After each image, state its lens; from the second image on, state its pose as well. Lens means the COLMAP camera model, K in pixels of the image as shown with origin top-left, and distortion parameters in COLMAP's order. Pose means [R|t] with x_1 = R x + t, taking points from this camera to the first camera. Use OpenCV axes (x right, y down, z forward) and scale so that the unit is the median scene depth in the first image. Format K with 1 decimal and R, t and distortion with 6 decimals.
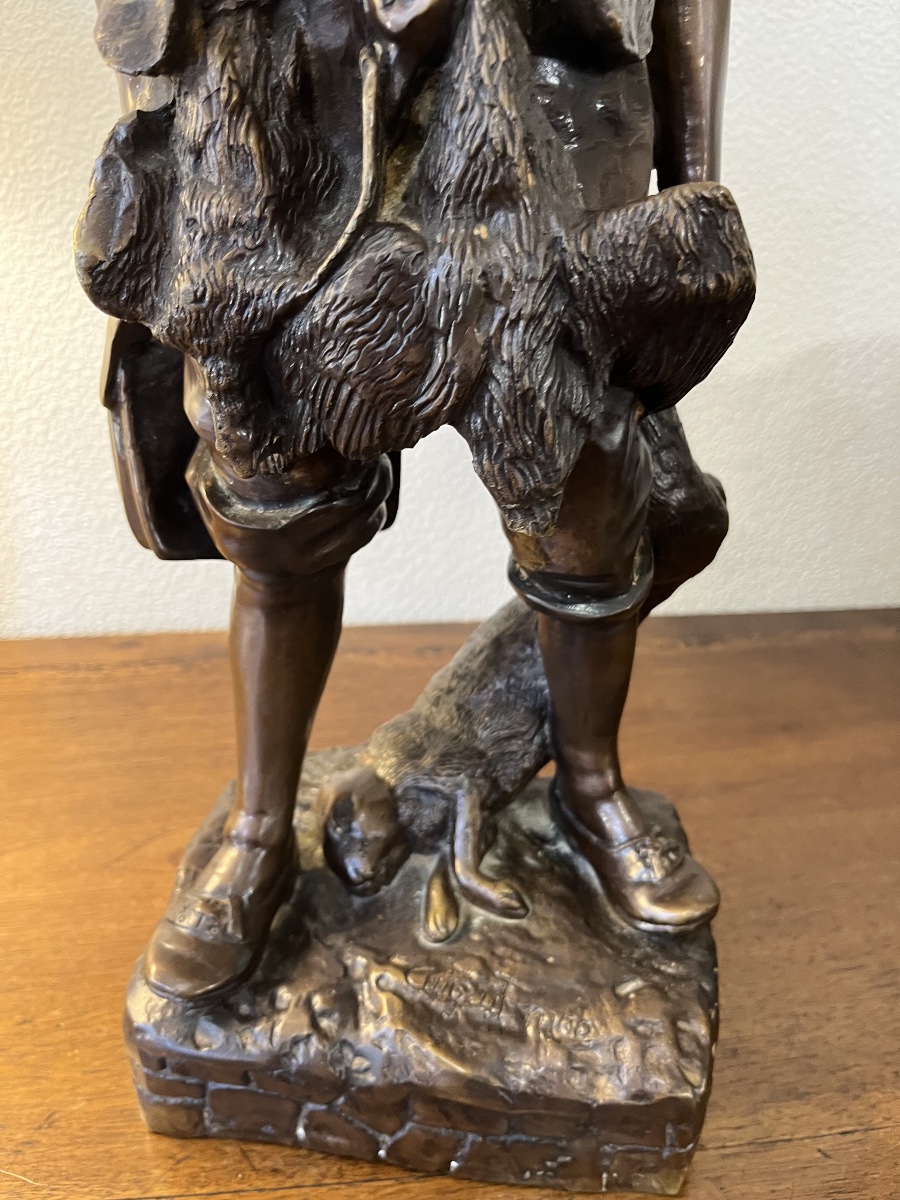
lens RADIAL K [[925.6, 0, 436.9], [0, 925.6, 621.3], [0, 0, 1]] dist [0.025133, -0.068374]
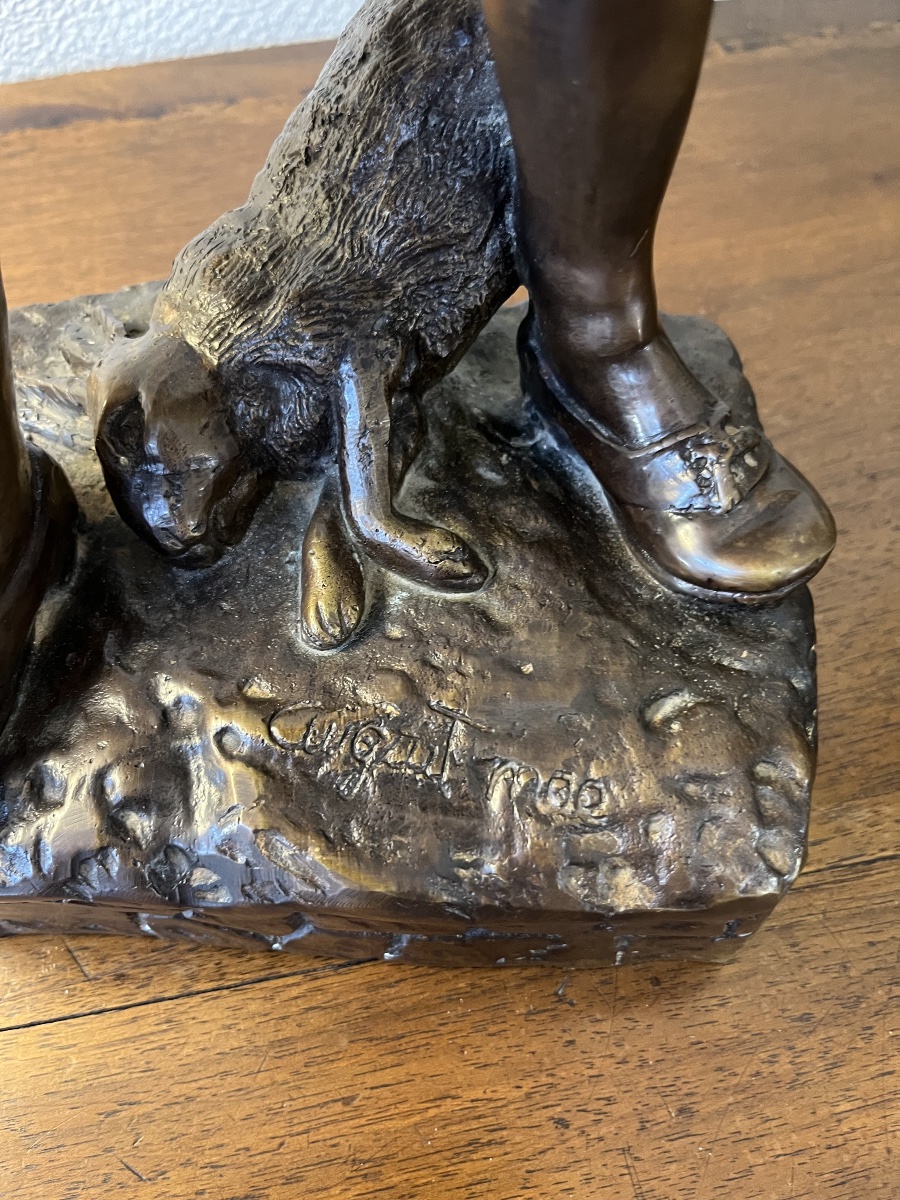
lens RADIAL K [[925.6, 0, 441.0], [0, 925.6, 592.8], [0, 0, 1]] dist [0.025133, -0.068374]
pose [[0.996208, -0.086230, 0.011588, 0.065339], [0.069453, 0.868365, 0.491037, 0.045886], [-0.052405, -0.488371, 0.871061, 0.521429]]
